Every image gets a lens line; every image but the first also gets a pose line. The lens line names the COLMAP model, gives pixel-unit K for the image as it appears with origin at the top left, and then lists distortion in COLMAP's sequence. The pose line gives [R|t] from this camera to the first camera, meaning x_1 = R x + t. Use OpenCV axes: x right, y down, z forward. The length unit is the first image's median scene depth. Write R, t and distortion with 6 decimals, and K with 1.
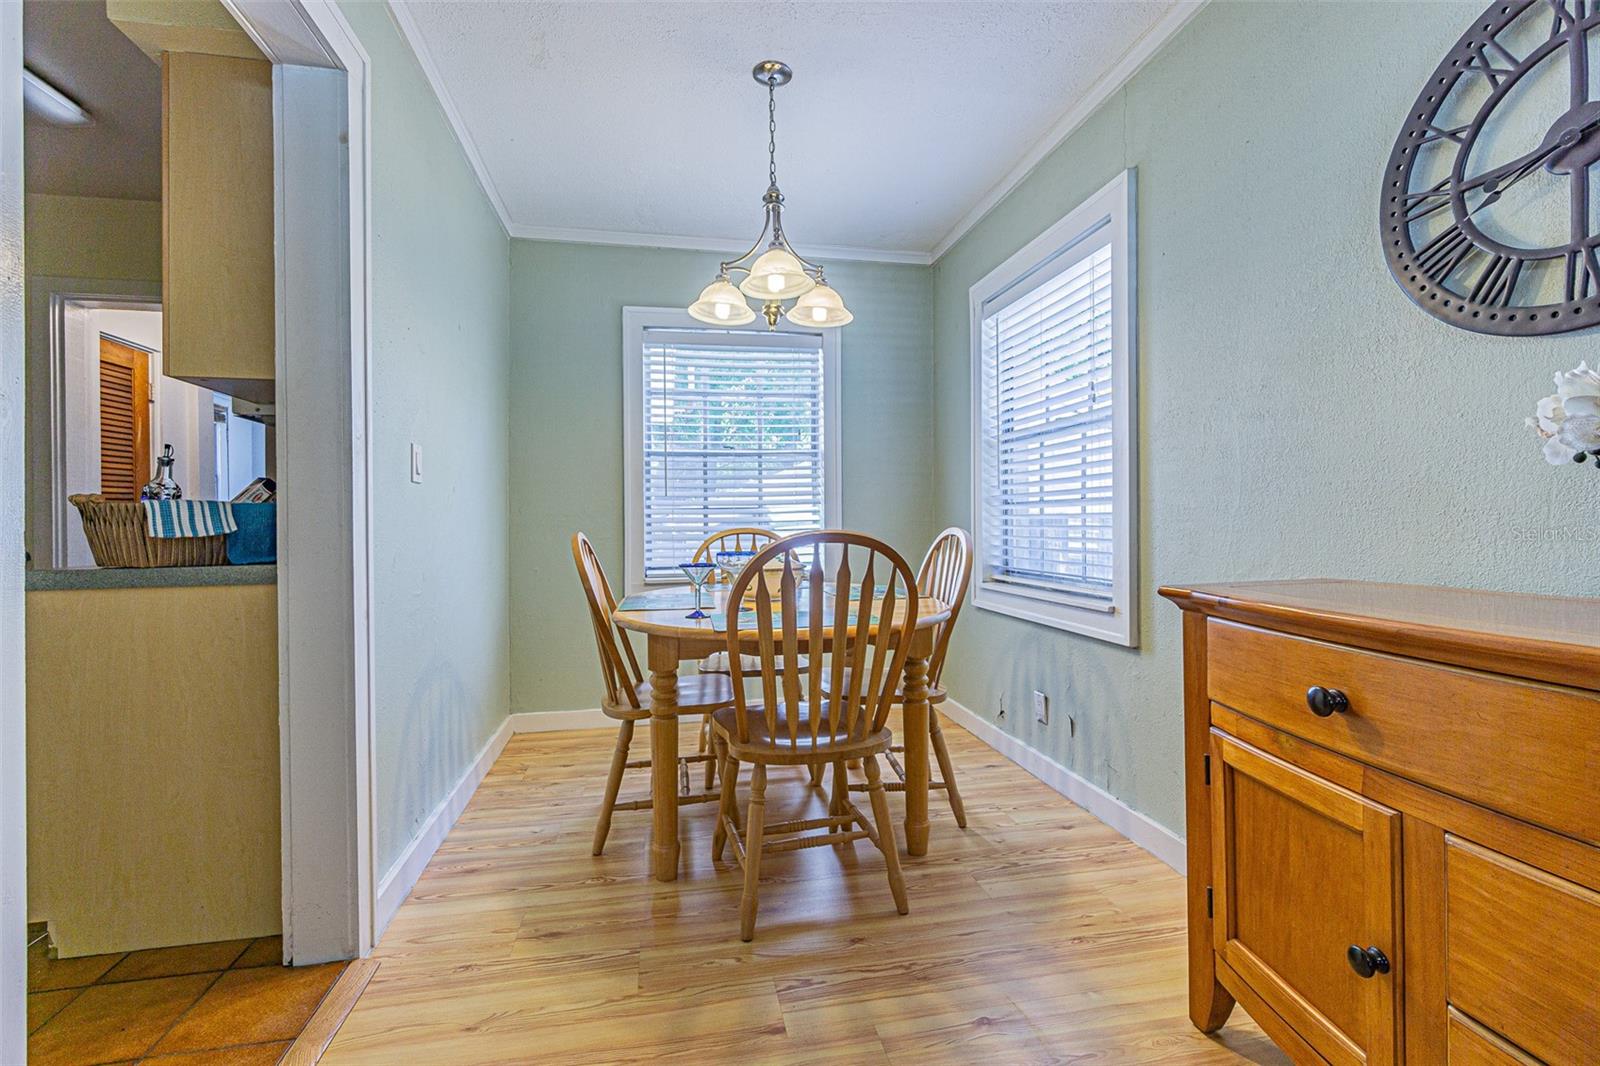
lens RADIAL K [[711.5, 0, 795.9], [0, 711.5, 518.1], [0, 0, 1]] dist [-0.003166, 0.001457]
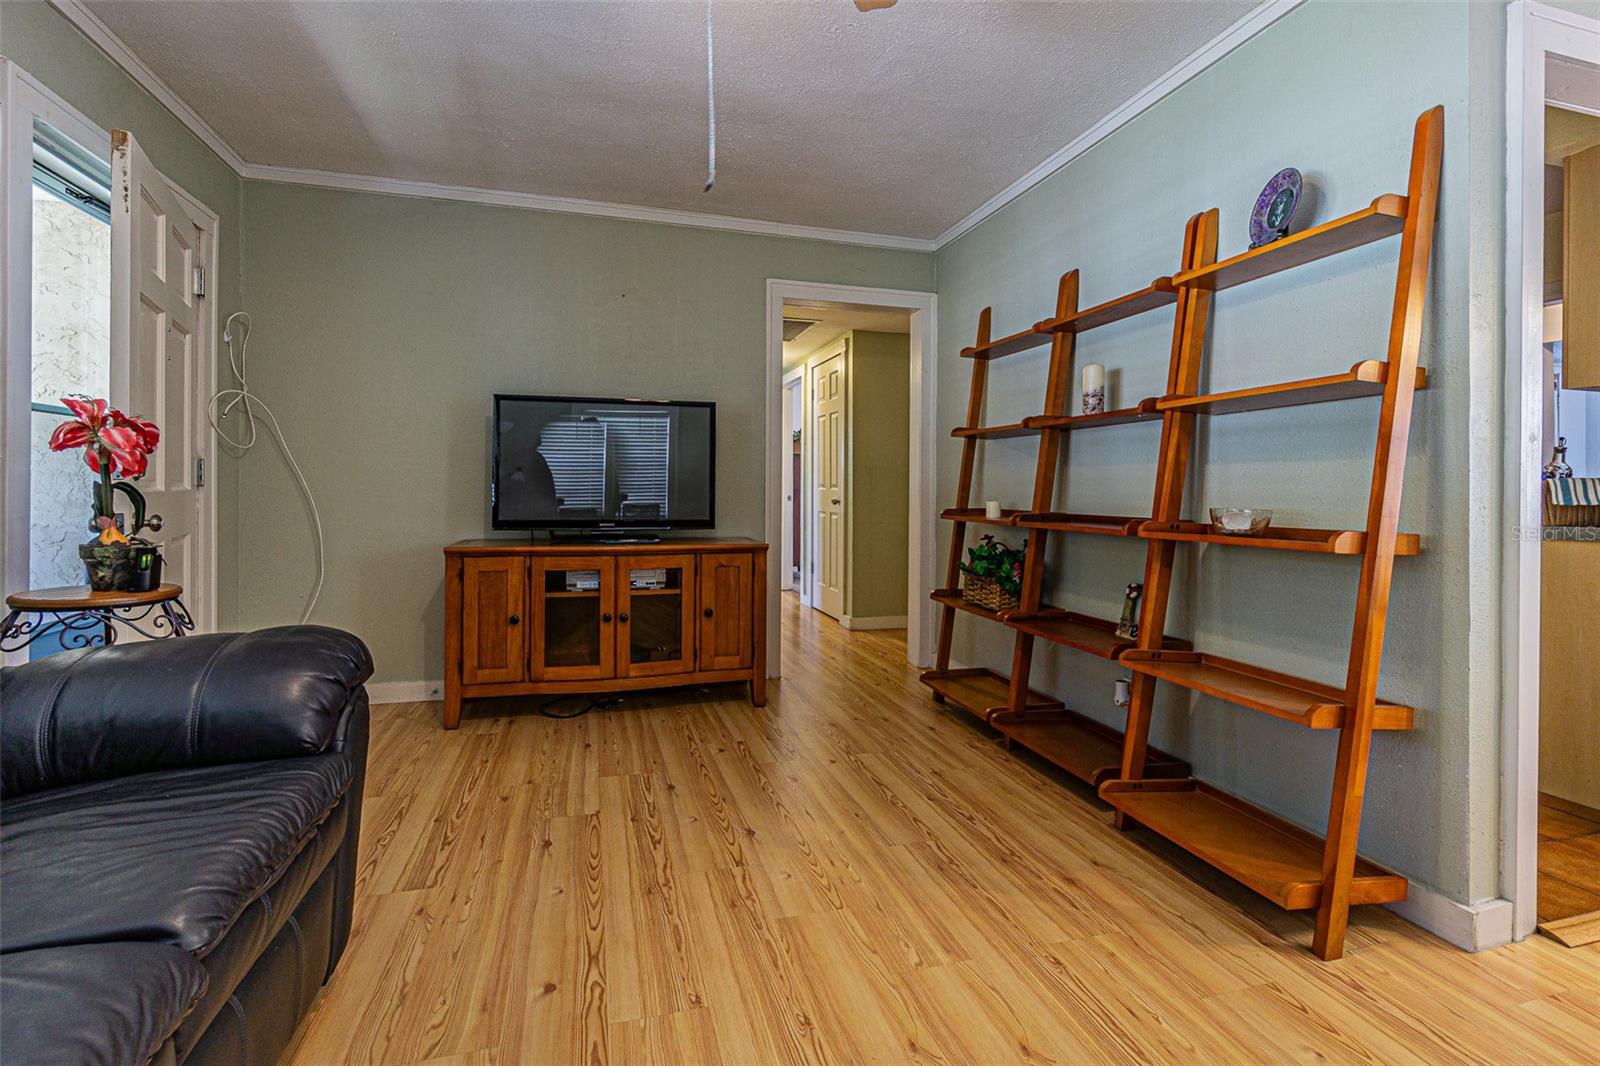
lens RADIAL K [[711.5, 0, 784.0], [0, 711.5, 493.1], [0, 0, 1]] dist [-0.003166, 0.001457]
pose [[0.063289, 0.000703, -0.997995, 0.403631], [0.005987, 0.999981, 0.001084, -0.007205], [0.997977, -0.006043, 0.063284, -0.608080]]
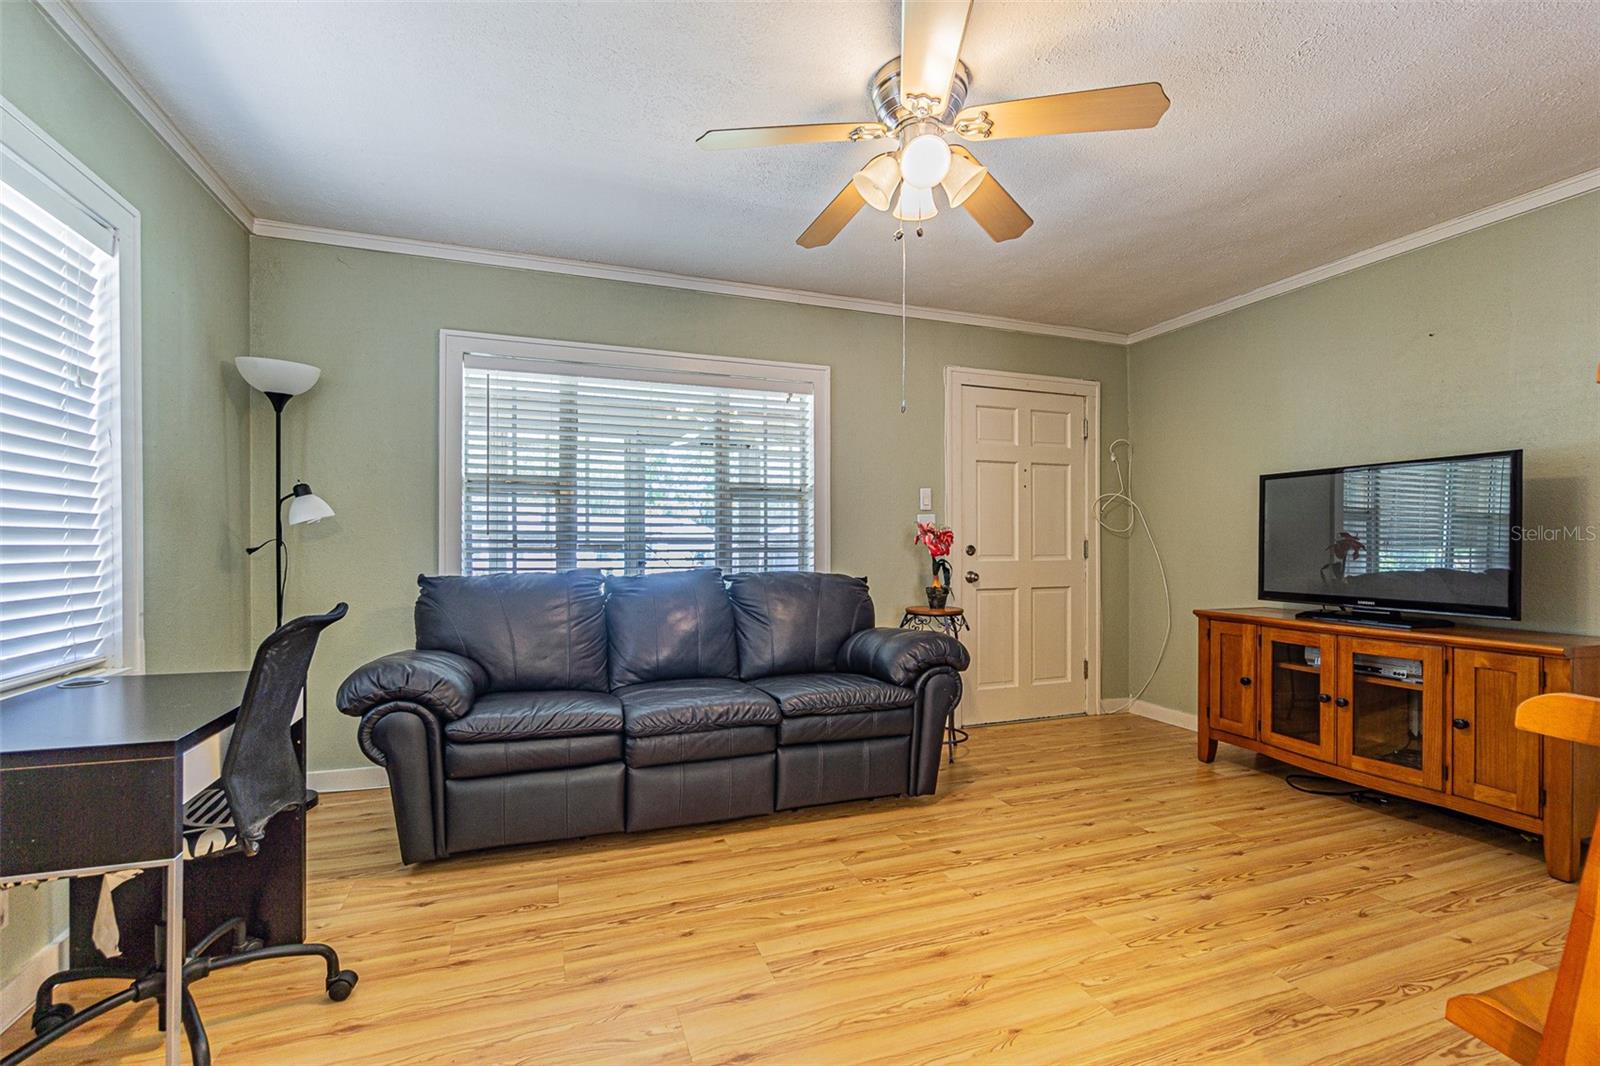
lens RADIAL K [[711.5, 0, 811.4], [0, 711.5, 546.3], [0, 0, 1]] dist [-0.003166, 0.001457]
pose [[-0.987066, -0.000942, -0.160312, 0.089208], [0.000194, 0.999975, -0.007070, -0.052122], [0.160314, -0.007009, -0.987041, 0.587582]]
